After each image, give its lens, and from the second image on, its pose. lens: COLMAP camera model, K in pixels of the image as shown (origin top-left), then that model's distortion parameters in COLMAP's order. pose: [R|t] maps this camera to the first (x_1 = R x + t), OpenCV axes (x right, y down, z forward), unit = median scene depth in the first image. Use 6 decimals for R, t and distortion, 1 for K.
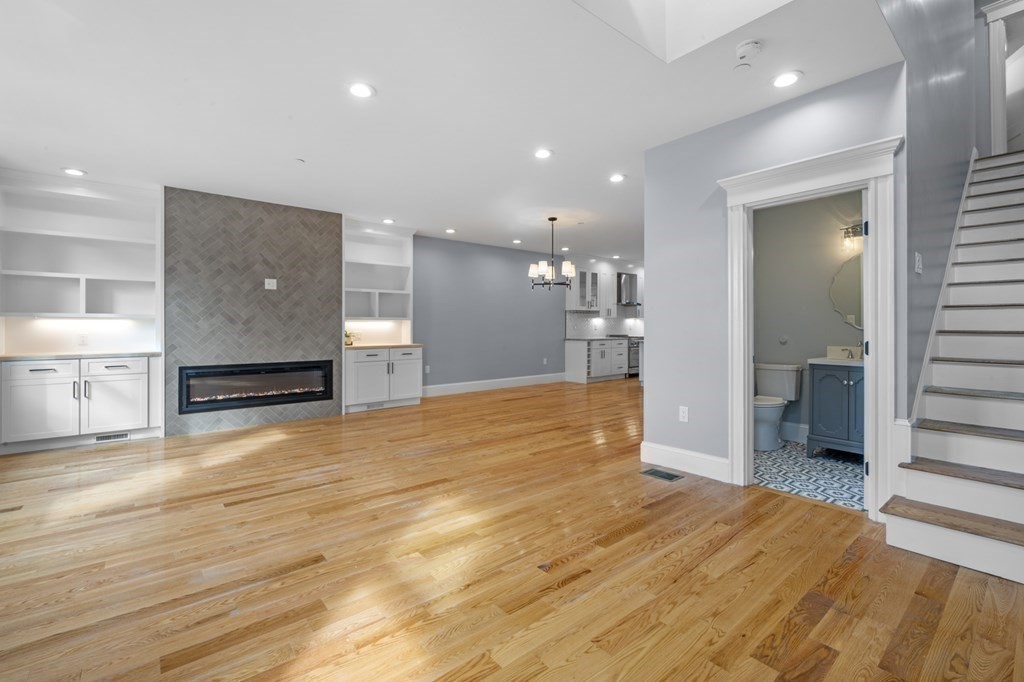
lens RADIAL K [[450.8, 0, 512.6], [0, 450.8, 326.5], [0, 0, 1]] dist [-0.003094, -0.000366]
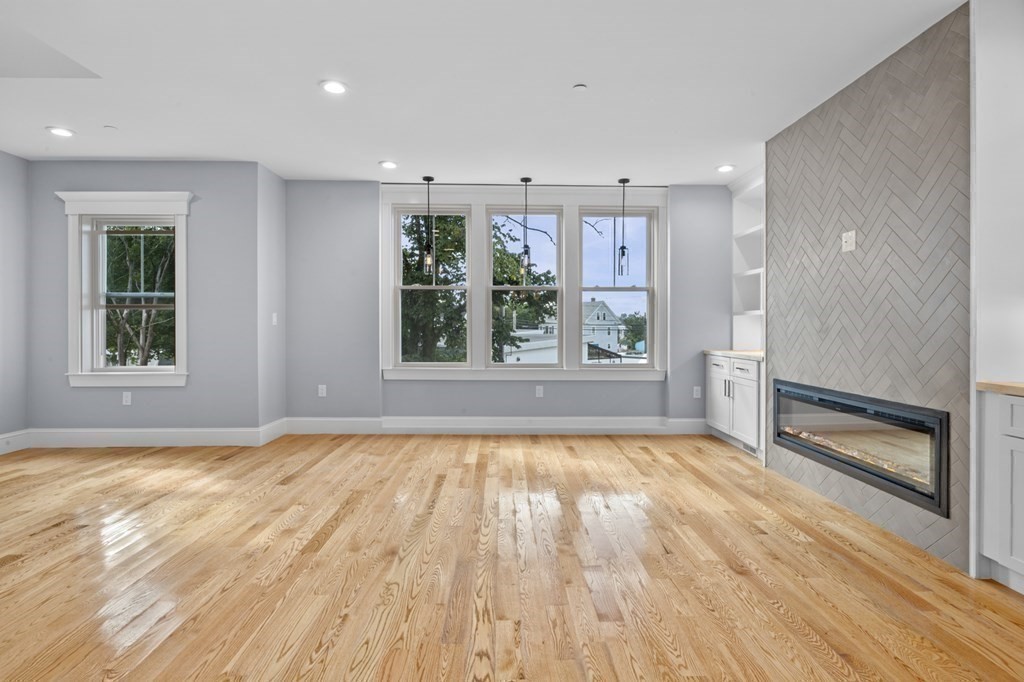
lens RADIAL K [[520.7, 0, 513.9], [0, 520.7, 325.0], [0, 0, 1]] dist [-0.002327, -0.000761]
pose [[-0.621622, -0.001244, -0.783316, 0.172869], [-0.000221, 0.999999, -0.001413, 0.003160], [0.783317, -0.000705, -0.621622, 1.088954]]
